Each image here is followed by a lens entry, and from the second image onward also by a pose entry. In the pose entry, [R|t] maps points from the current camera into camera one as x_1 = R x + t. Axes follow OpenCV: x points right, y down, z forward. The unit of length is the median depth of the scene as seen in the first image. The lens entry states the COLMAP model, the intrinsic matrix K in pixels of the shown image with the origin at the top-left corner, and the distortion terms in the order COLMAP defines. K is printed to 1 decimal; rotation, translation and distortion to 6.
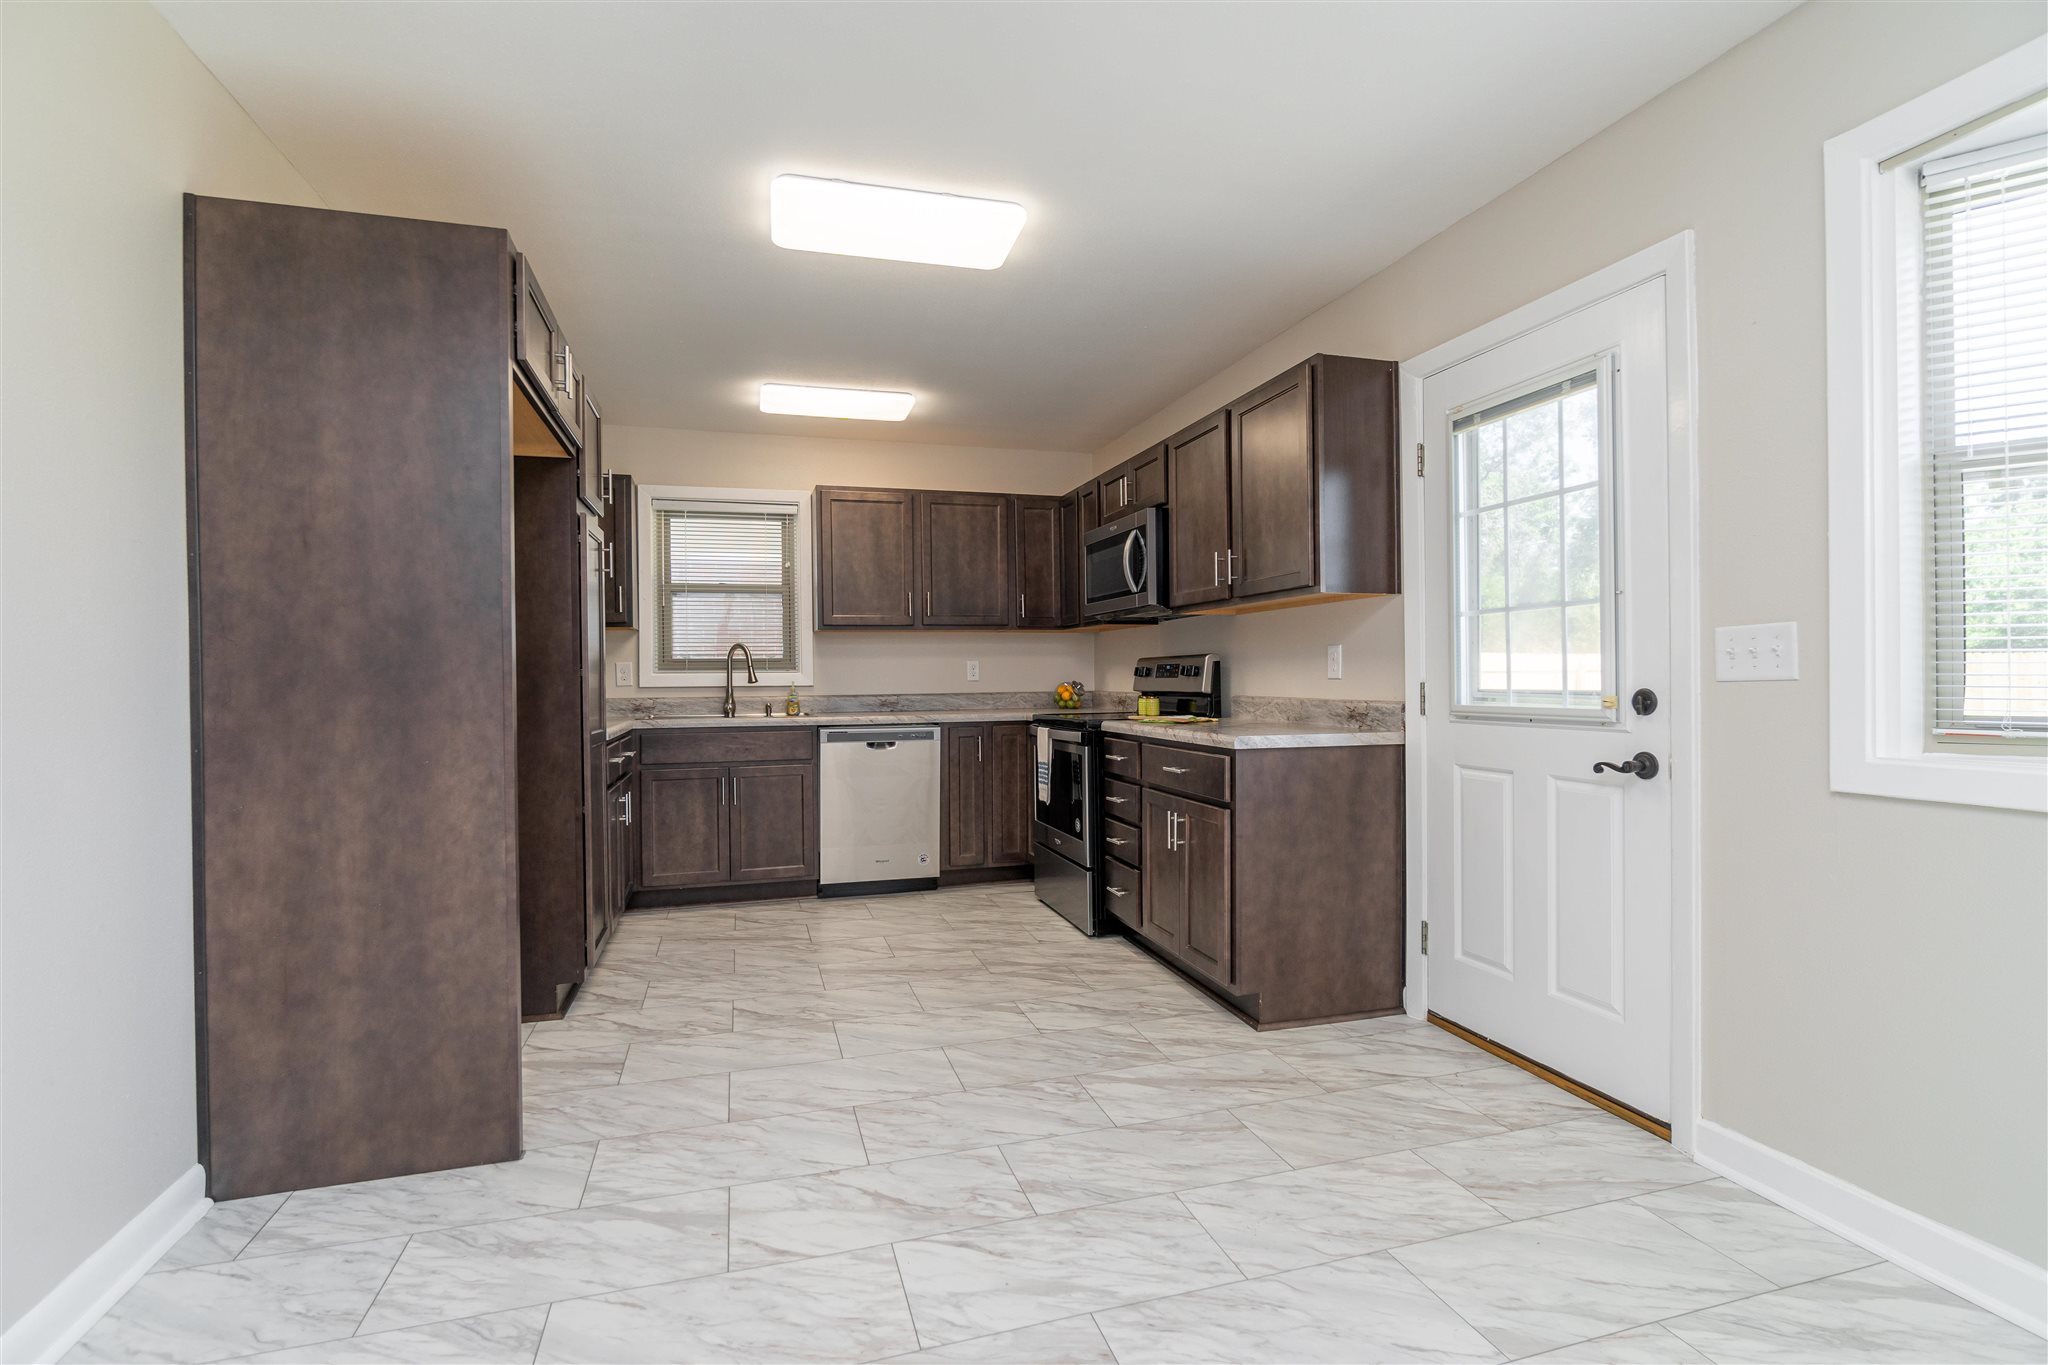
lens RADIAL K [[980.1, 0, 1028.5], [0, 980.1, 679.3], [0, 0, 1]] dist [-0.000072, -0.000070]
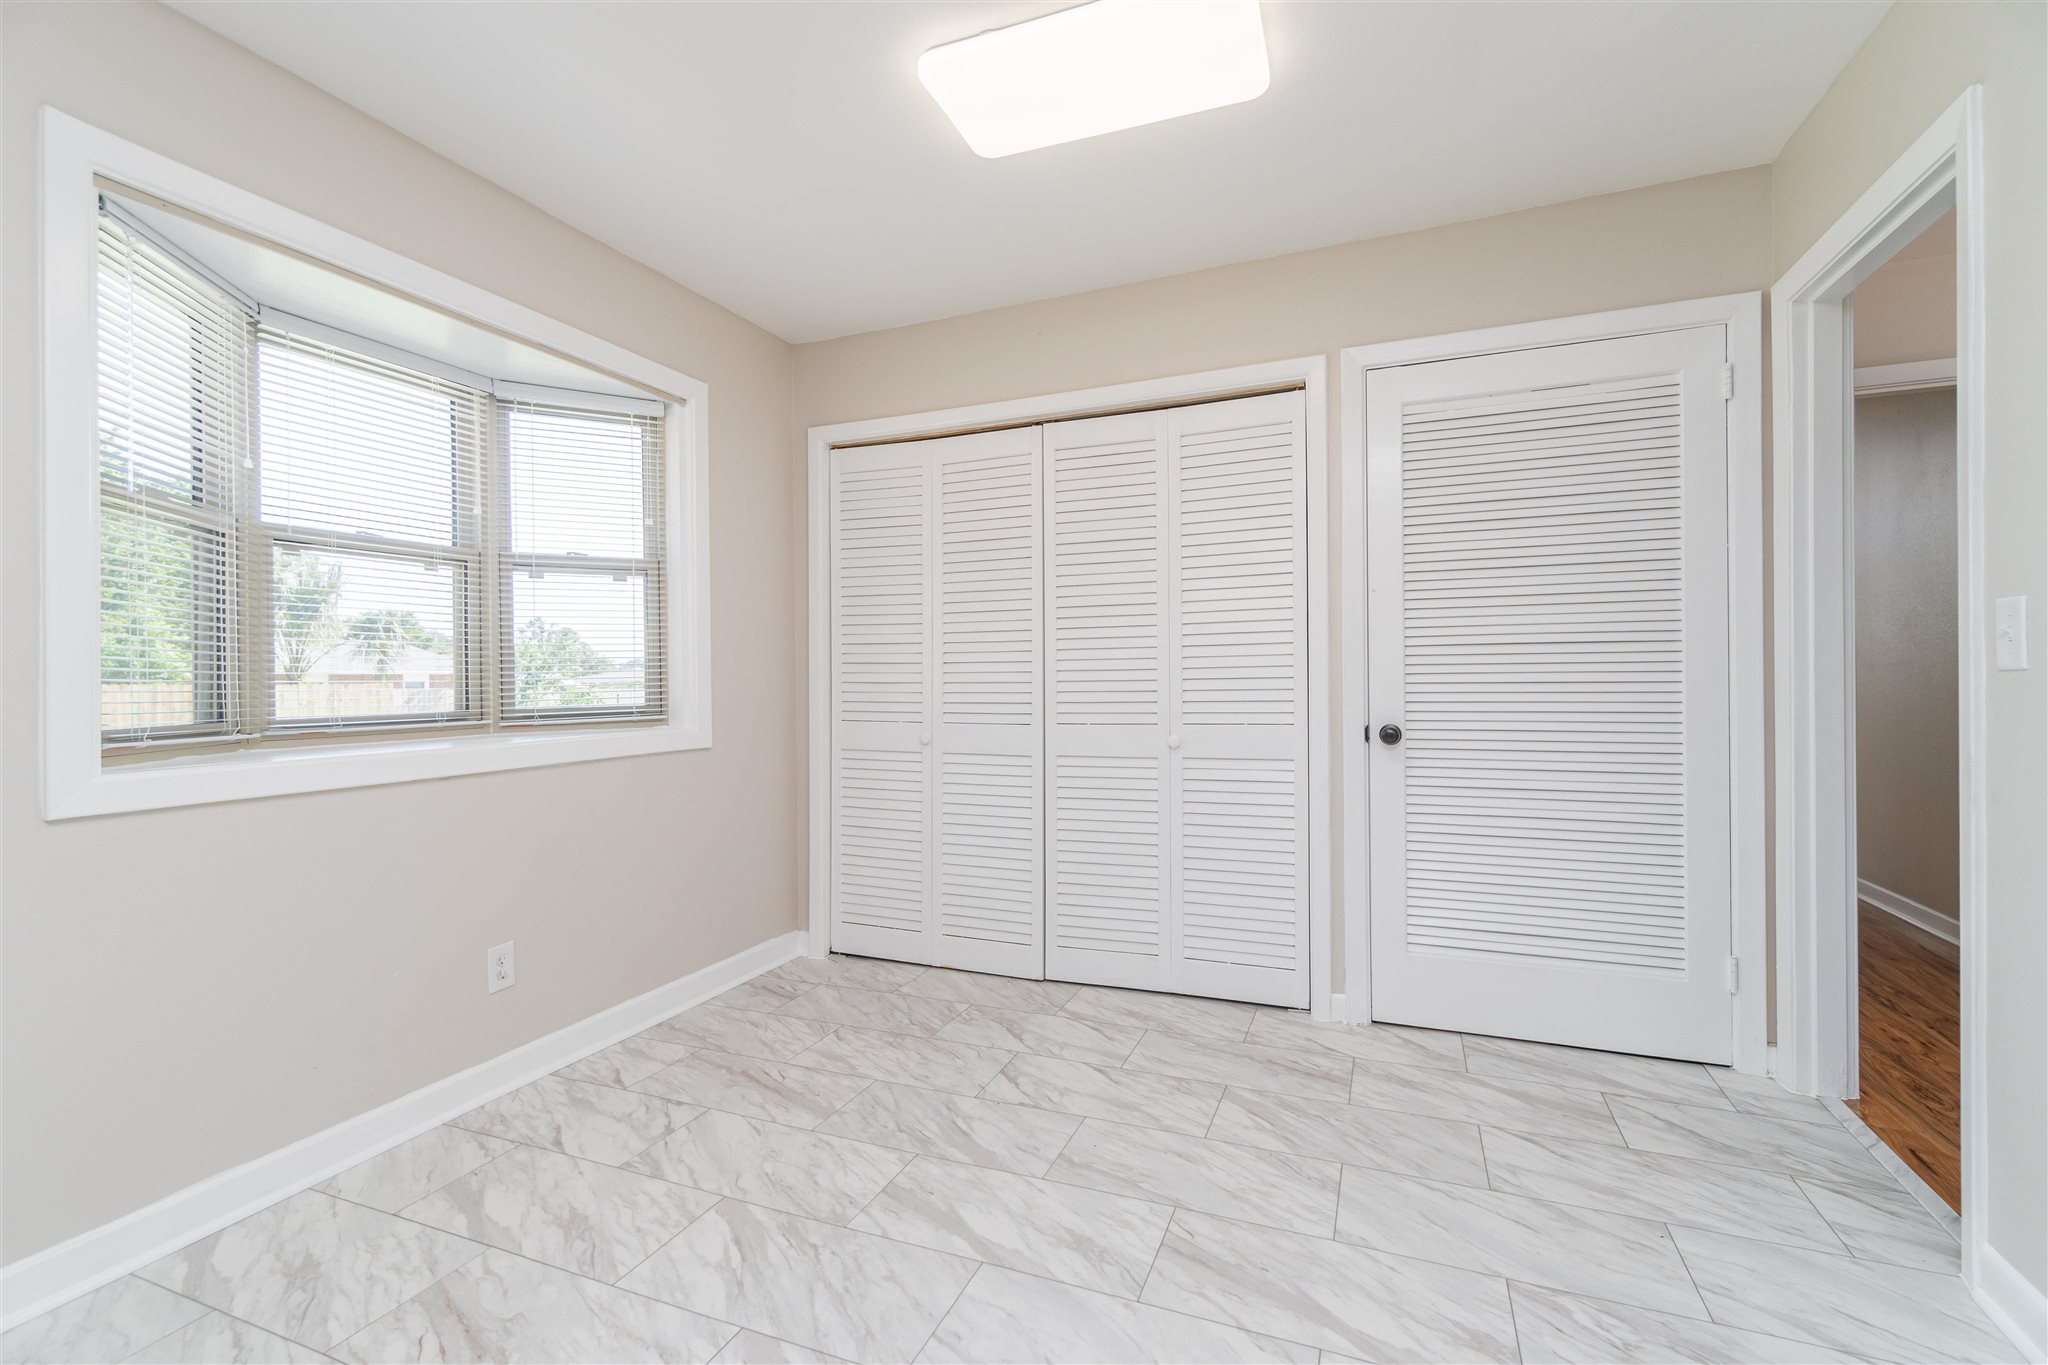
lens RADIAL K [[901.4, 0, 1023.6], [0, 901.4, 678.2], [0, 0, 1]] dist [-0.001669, 0.000854]
pose [[-0.775024, 0.016789, 0.631708, -0.364241], [0.018051, 0.999827, -0.004427, 0.002200], [-0.631673, 0.007972, -0.775194, 0.964312]]
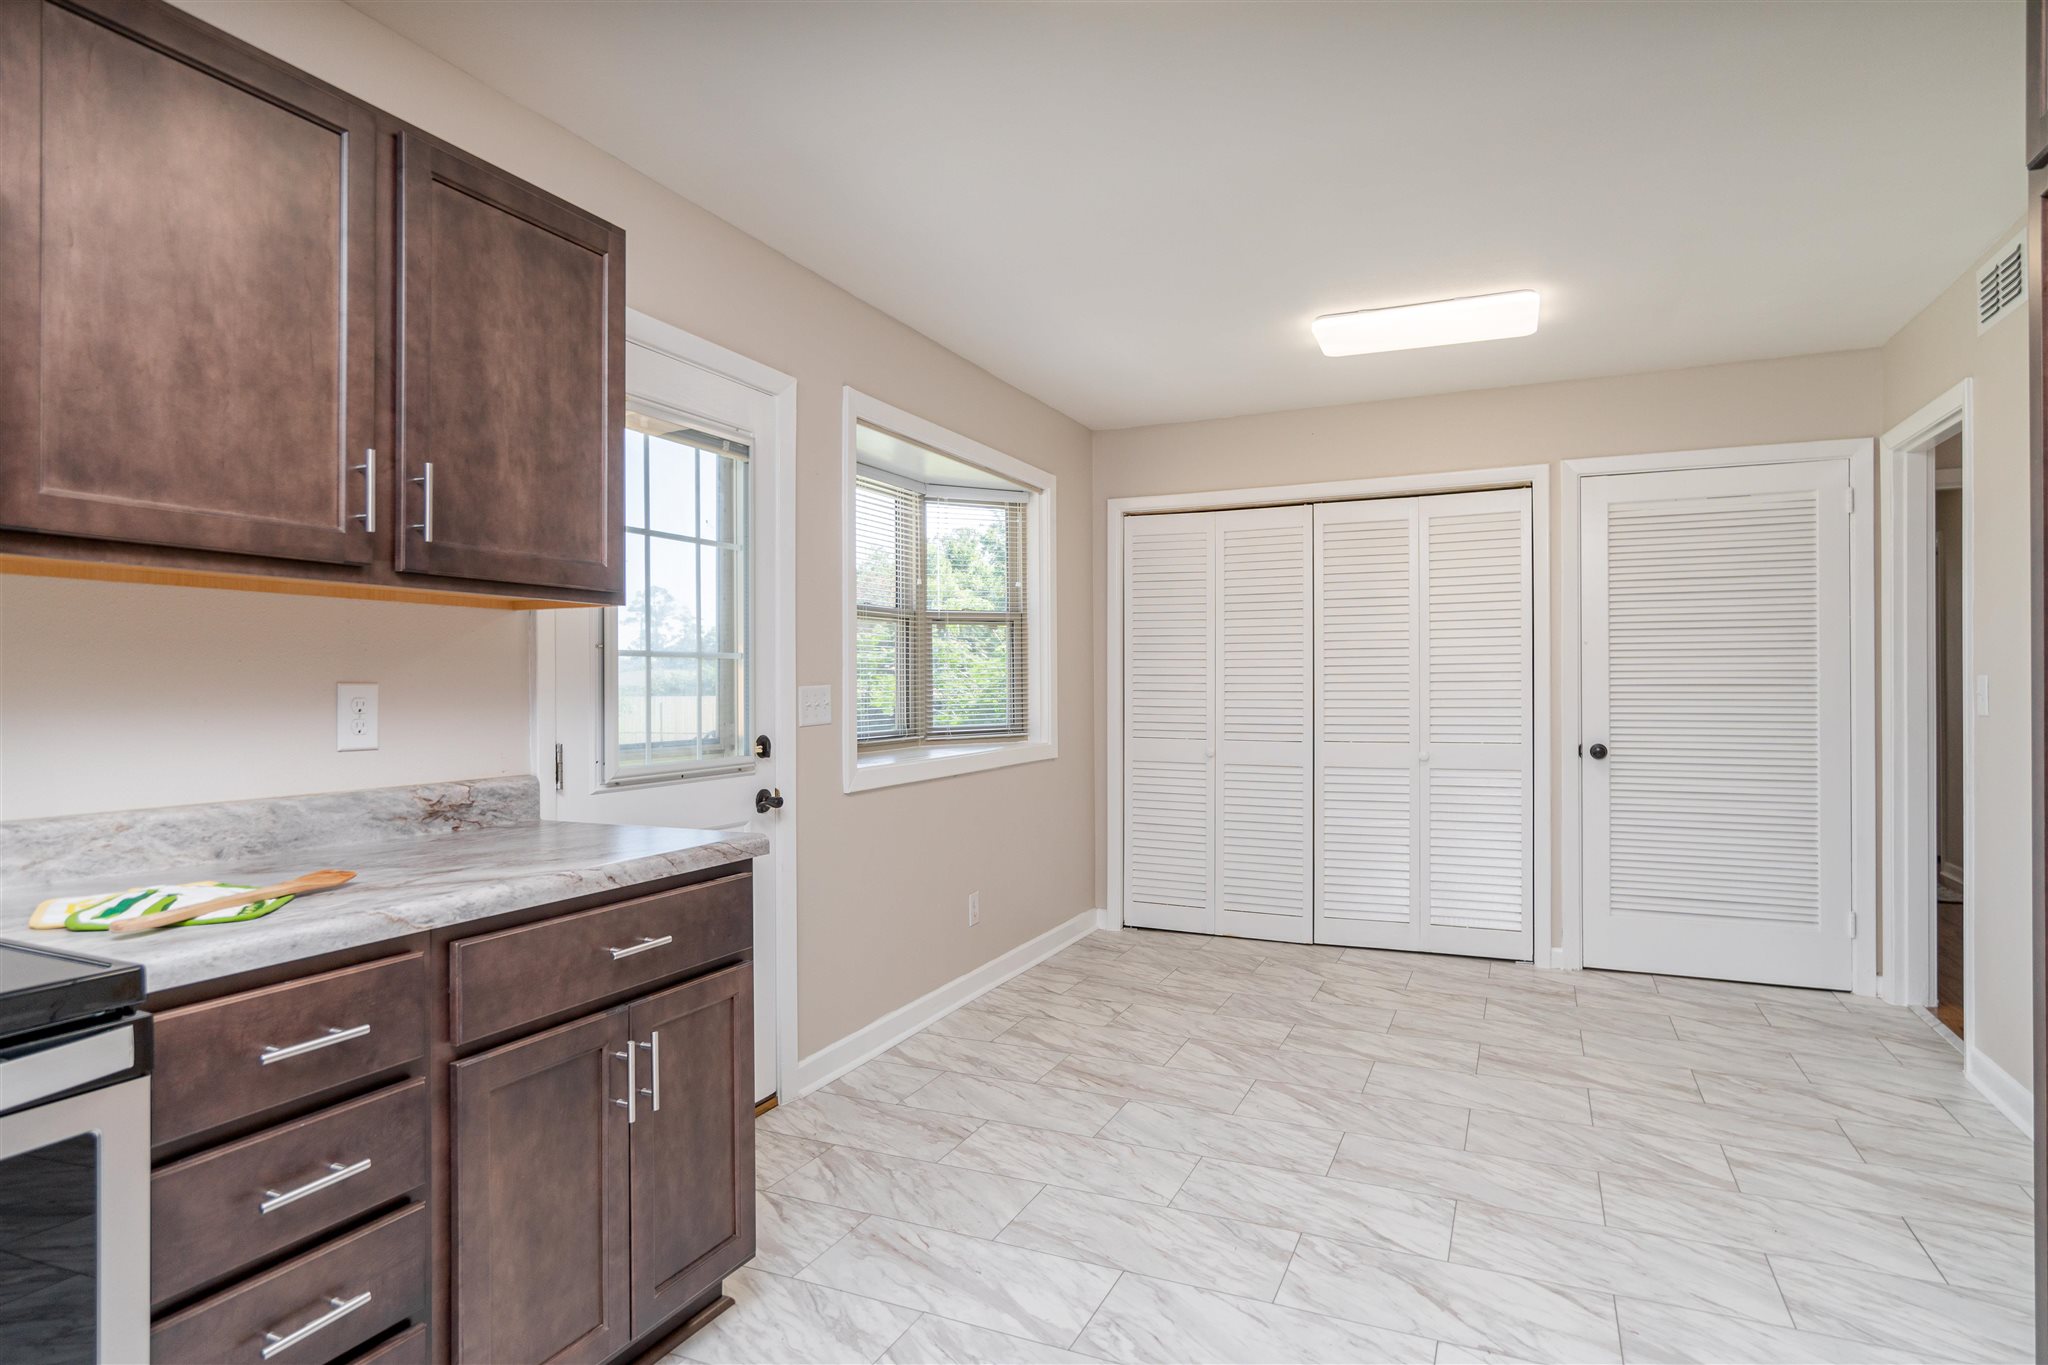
lens RADIAL K [[1115.9, 0, 1024.0], [0, 1115.9, 682.5], [0, 0, 1]] dist [-0.006189, 0.001082]
pose [[-0.754061, 0.013561, 0.656665, -0.525902], [0.012170, 0.999904, -0.006674, -0.043965], [-0.656692, 0.002959, -0.754153, 1.956041]]
